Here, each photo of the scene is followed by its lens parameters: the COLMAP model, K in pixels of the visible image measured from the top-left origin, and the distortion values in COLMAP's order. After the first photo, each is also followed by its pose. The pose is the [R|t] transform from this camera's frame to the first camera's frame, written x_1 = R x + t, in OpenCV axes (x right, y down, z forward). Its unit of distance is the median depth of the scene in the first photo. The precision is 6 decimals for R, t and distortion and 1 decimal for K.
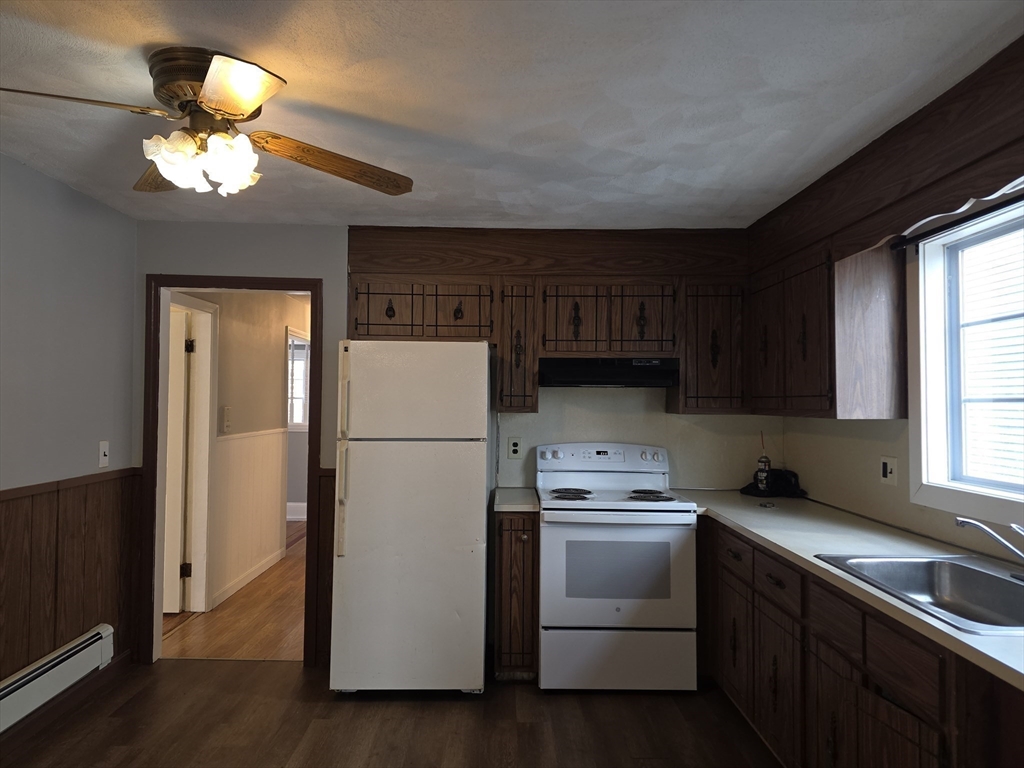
lens RADIAL K [[677.8, 0, 509.6], [0, 677.8, 389.5], [0, 0, 1]] dist [0.082389, -0.085016]
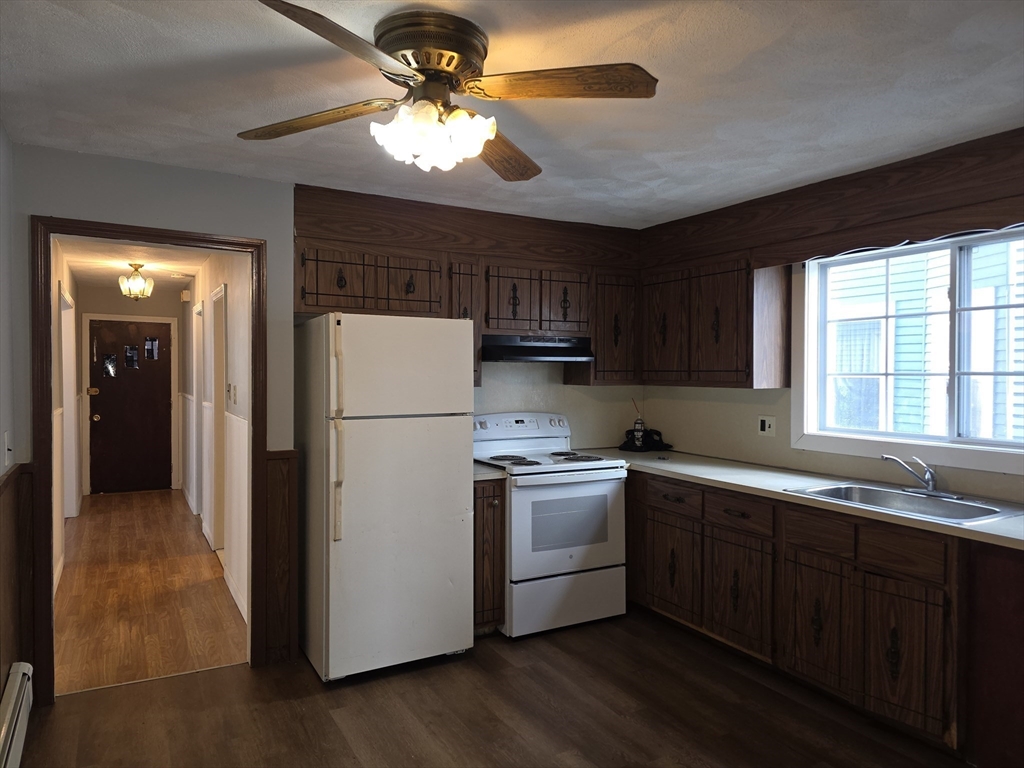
lens RADIAL K [[677.8, 0, 509.6], [0, 677.8, 389.5], [0, 0, 1]] dist [0.082389, -0.085016]
pose [[0.877004, -0.017302, 0.480172, -0.446215], [-0.006217, 0.998859, 0.047347, -0.011822], [-0.480444, -0.044509, 0.875895, 0.054262]]
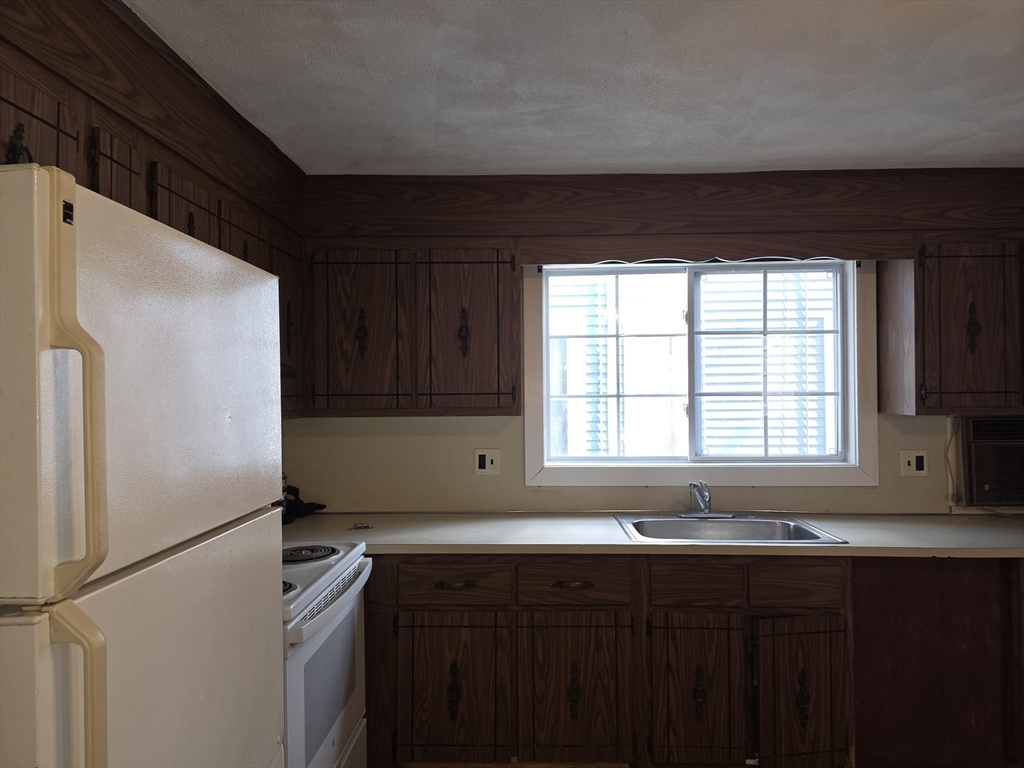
lens RADIAL K [[681.6, 0, 506.9], [0, 681.6, 385.2], [0, 0, 1]] dist [0.081312, -0.083754]
pose [[0.031674, 0.001777, 0.999497, -0.432035], [-0.012710, 0.999918, -0.001375, -0.001827], [-0.999417, -0.012660, 0.031694, 0.773928]]
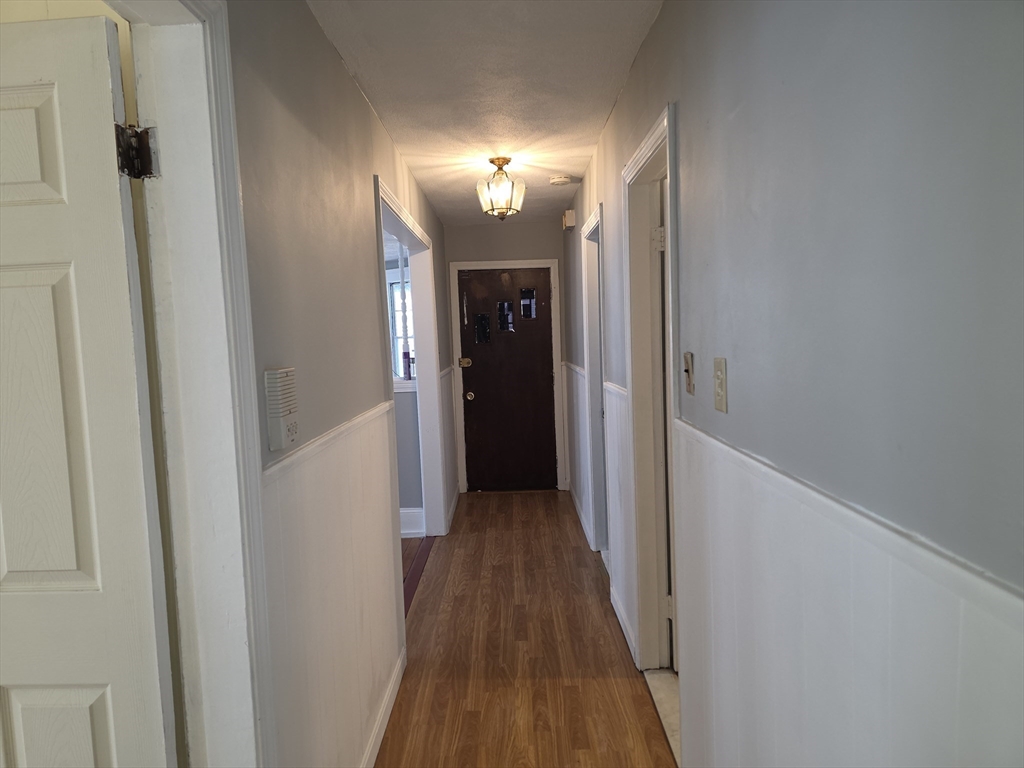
lens RADIAL K [[681.6, 0, 506.9], [0, 681.6, 385.2], [0, 0, 1]] dist [0.081312, -0.083754]
pose [[0.998580, -0.049025, -0.020835, -0.415569], [0.050754, 0.994401, 0.092686, 0.010689], [0.016175, -0.093612, 0.995477, 0.940961]]
